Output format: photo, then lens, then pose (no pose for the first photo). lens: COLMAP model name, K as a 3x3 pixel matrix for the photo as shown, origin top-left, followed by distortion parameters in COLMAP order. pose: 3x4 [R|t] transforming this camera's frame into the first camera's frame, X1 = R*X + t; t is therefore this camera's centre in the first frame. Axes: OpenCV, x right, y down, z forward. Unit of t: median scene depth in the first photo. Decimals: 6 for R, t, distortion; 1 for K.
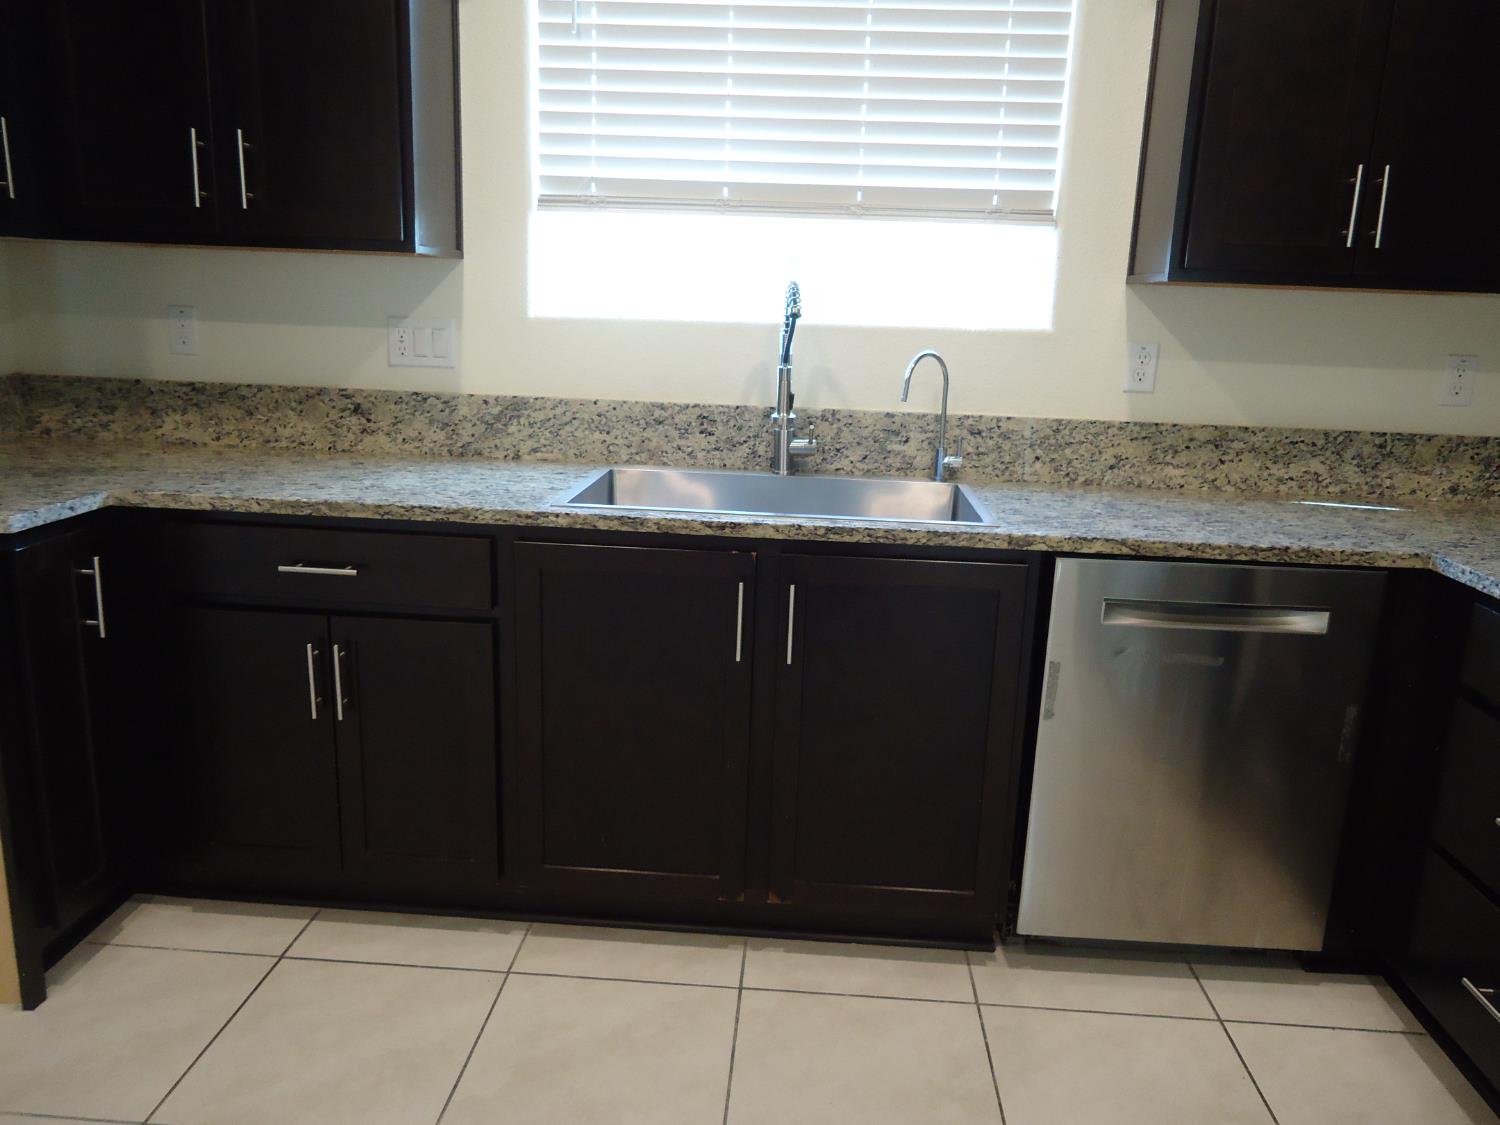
lens RADIAL K [[1107.2, 0, 756.9], [0, 1107.2, 560.3], [0, 0, 1]] dist [0.002895, 0.002923]
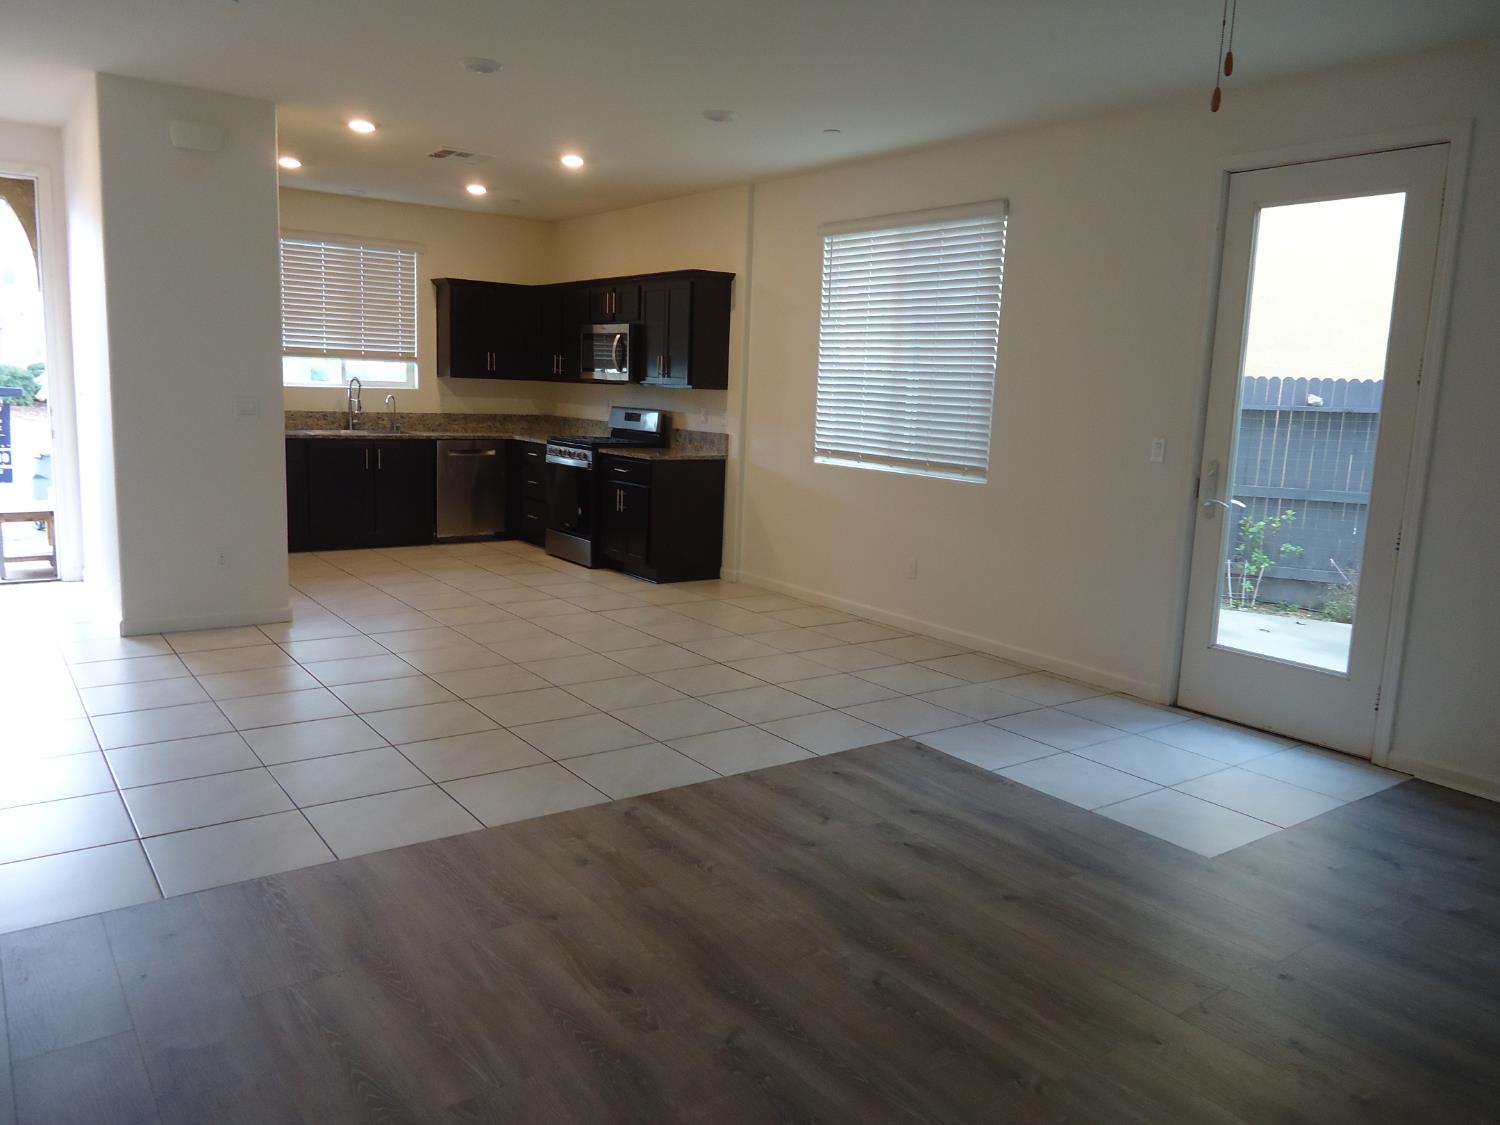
lens RADIAL K [[1099.7, 0, 750.2], [0, 1099.7, 557.2], [0, 0, 1]] dist [-0.000165, 0.002037]
pose [[0.774295, -0.104413, 0.624152, -1.231865], [0.132604, 0.991168, 0.001308, 0.491926], [-0.618776, 0.081752, 0.781302, -2.516745]]
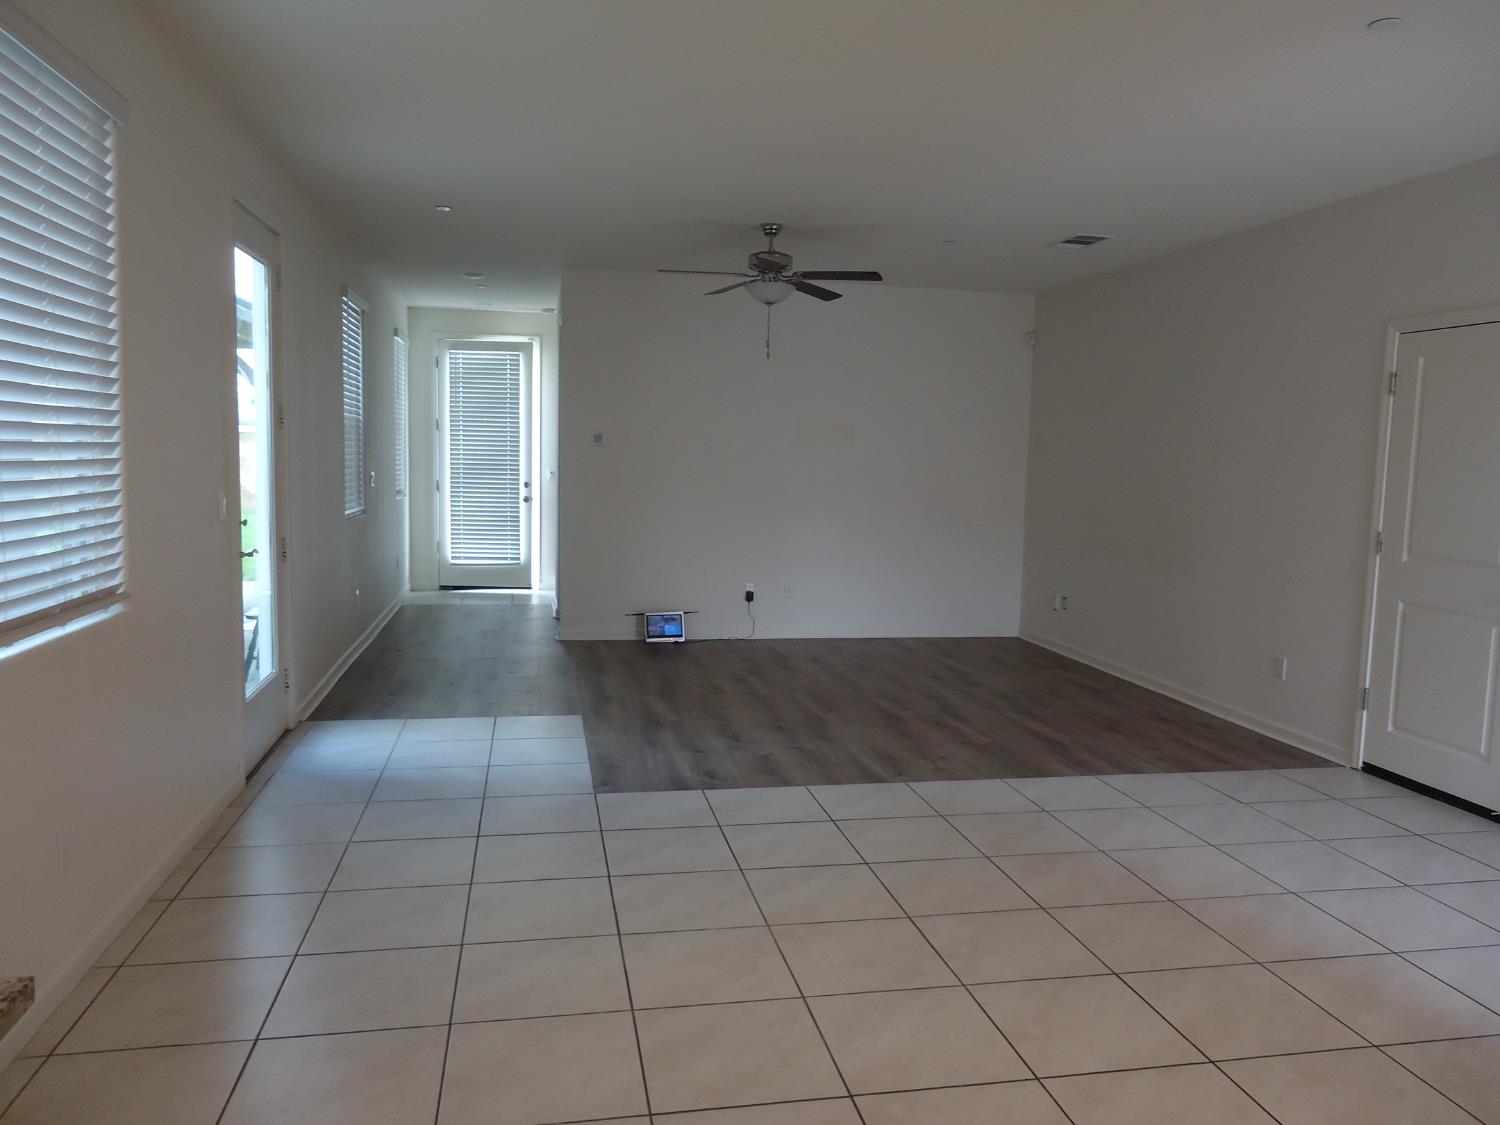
lens RADIAL K [[1107.2, 0, 756.9], [0, 1107.2, 560.3], [0, 0, 1]] dist [0.002895, 0.002923]
pose [[-0.965889, -0.034459, -0.256654, 0.262395], [-0.115434, 0.944482, 0.307617, -0.136744], [0.231805, 0.326750, -0.916243, 0.341031]]
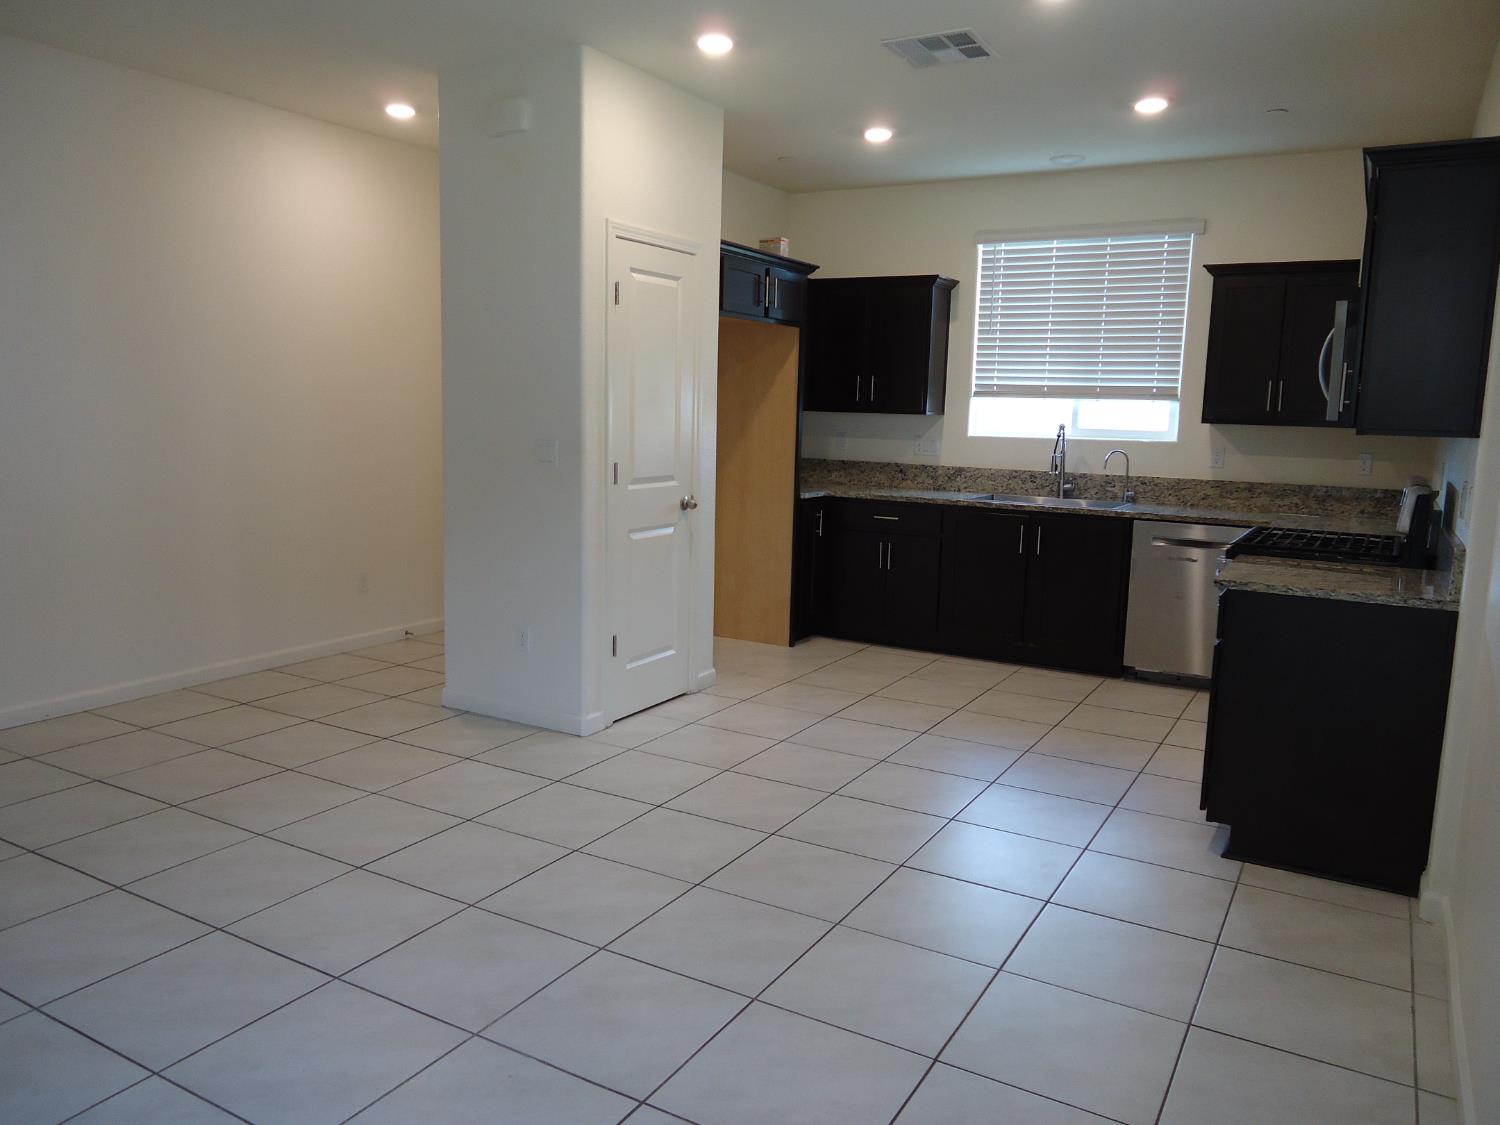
lens RADIAL K [[1099.7, 0, 750.2], [0, 1099.7, 557.2], [0, 0, 1]] dist [-0.000165, 0.002037]
pose [[0.893907, 0.049095, -0.445555, 0.515601], [-0.095245, 0.992090, -0.081771, 0.329121], [0.438016, 0.115533, 0.891512, -1.530213]]
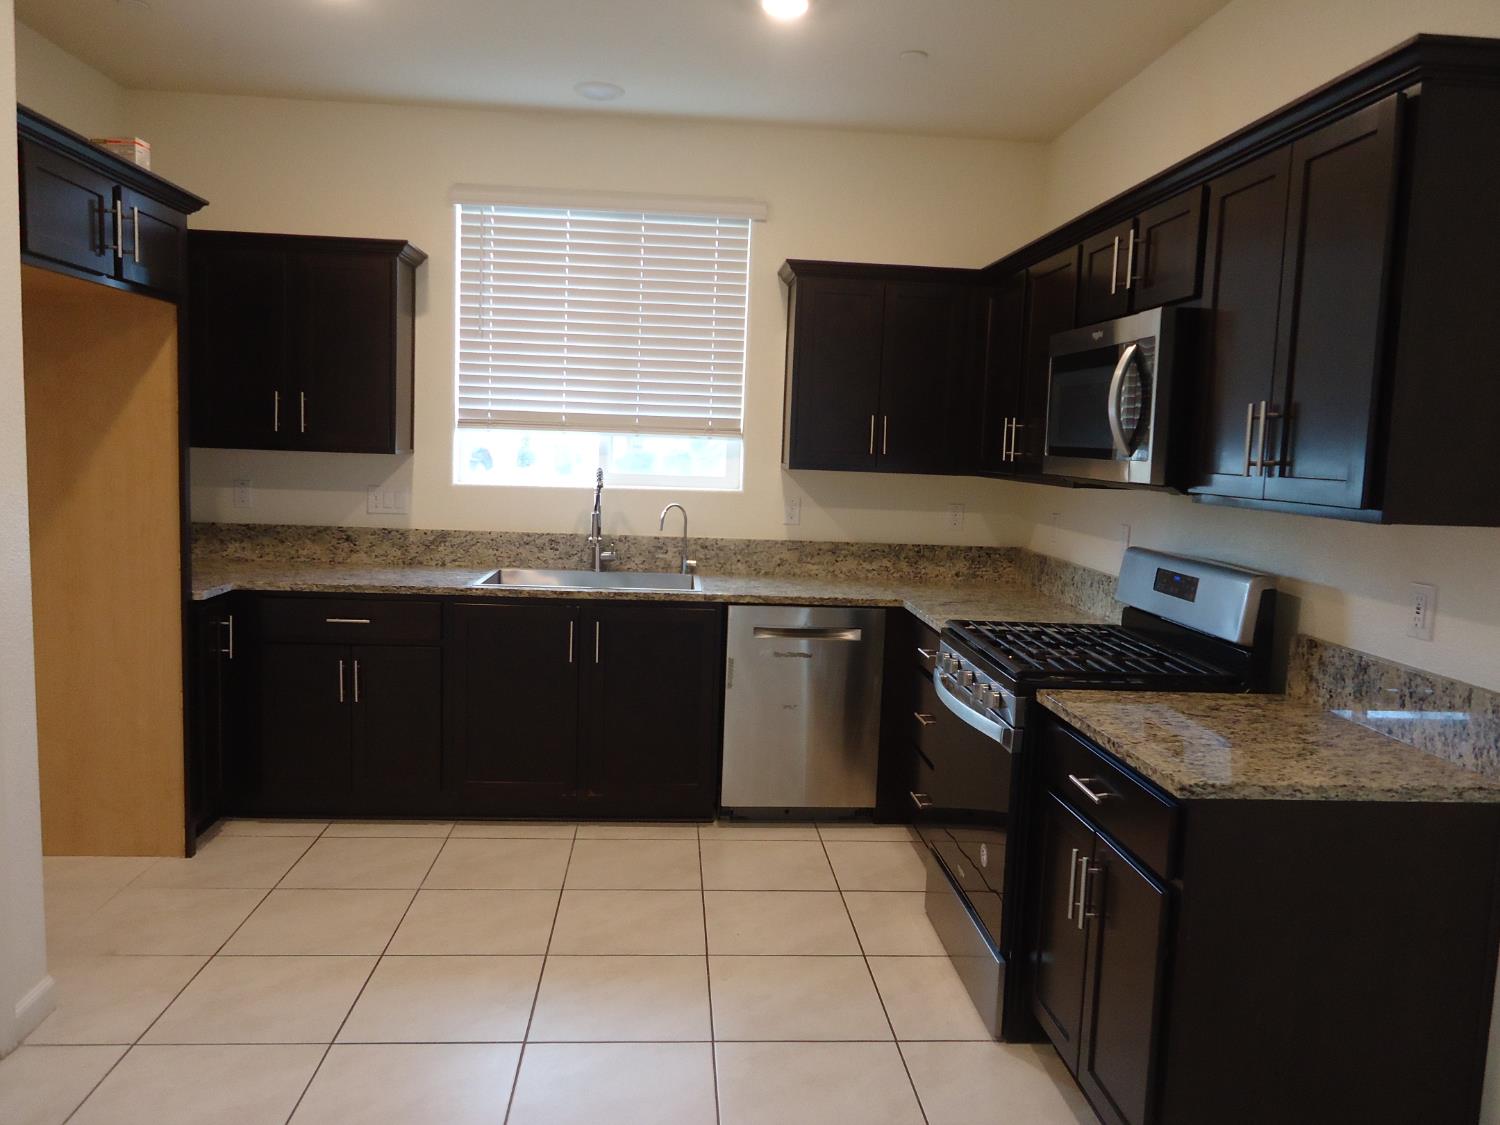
lens RADIAL K [[1099.7, 0, 750.2], [0, 1099.7, 557.2], [0, 0, 1]] dist [-0.000165, 0.002037]
pose [[0.991697, -0.013364, 0.127899, 0.041846], [0.028675, 0.992523, -0.118638, 0.118775], [-0.125358, 0.121320, 0.984666, -0.794622]]
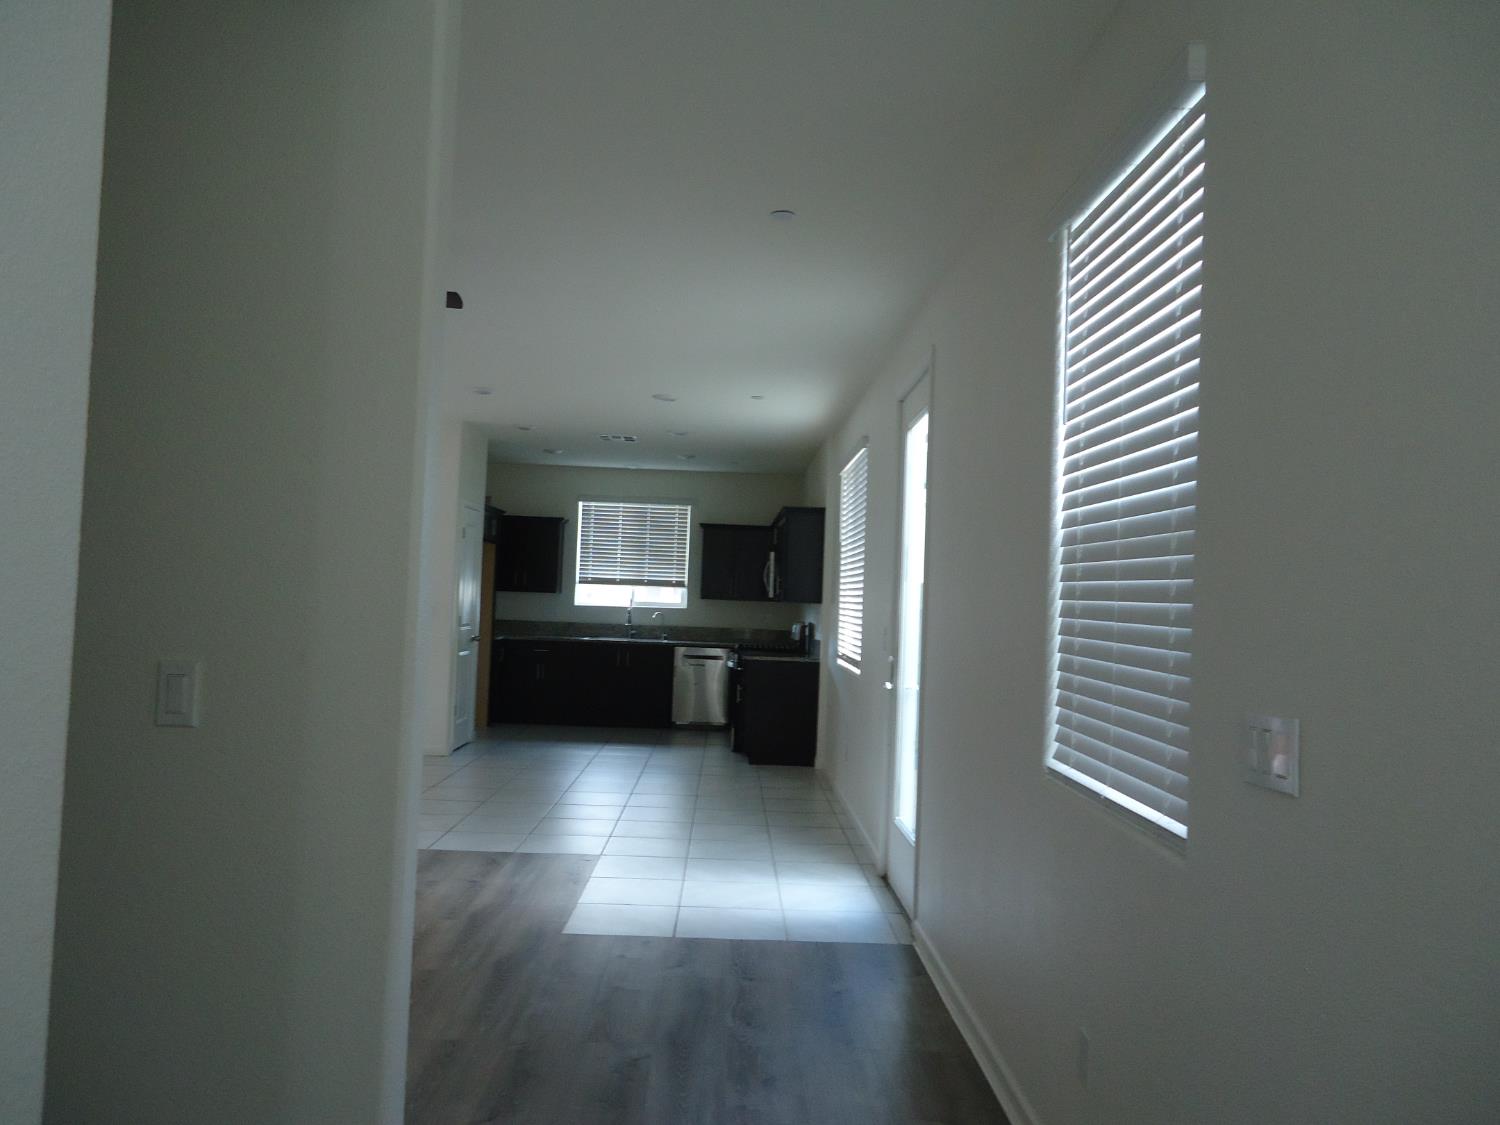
lens RADIAL K [[1089.8, 0, 749.4], [0, 1089.8, 559.5], [0, 0, 1]] dist [-0.004553, 0.001292]
pose [[0.996804, 0.005239, 0.079717, 0.162758], [0.015846, 0.965058, -0.261558, 0.819862], [-0.078302, 0.261985, 0.961890, -3.588936]]
